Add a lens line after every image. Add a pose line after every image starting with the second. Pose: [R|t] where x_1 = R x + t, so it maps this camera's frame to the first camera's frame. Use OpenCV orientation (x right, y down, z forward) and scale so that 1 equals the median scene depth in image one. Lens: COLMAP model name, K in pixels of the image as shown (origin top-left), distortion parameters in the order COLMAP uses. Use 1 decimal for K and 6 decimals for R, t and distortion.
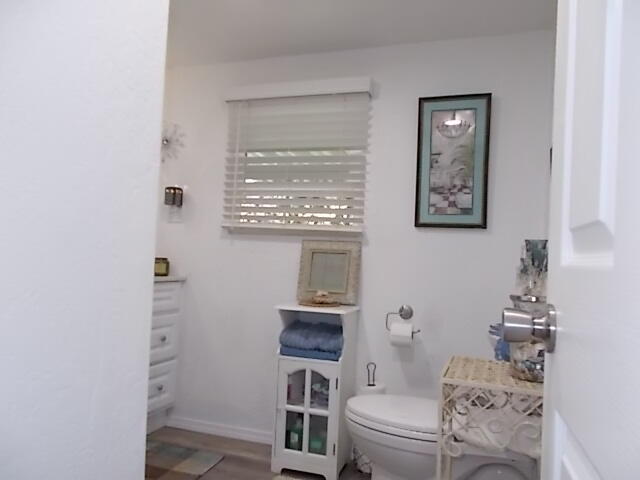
lens RADIAL K [[491.5, 0, 315.4], [0, 491.5, 235.9], [0, 0, 1]] dist [-0.008690, 0.014388]
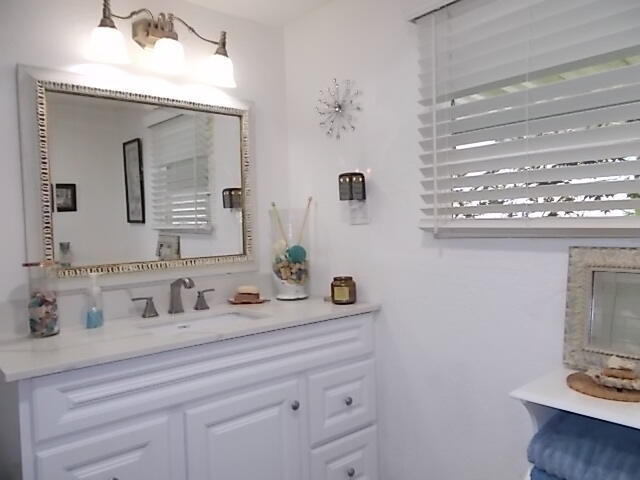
lens RADIAL K [[491.5, 0, 315.4], [0, 491.5, 235.9], [0, 0, 1]] dist [-0.008690, 0.014388]
pose [[0.857807, -0.060214, -0.510433, 0.009016], [0.091104, 0.995201, 0.035704, -0.043331], [0.505834, -0.077130, 0.859176, 0.400840]]
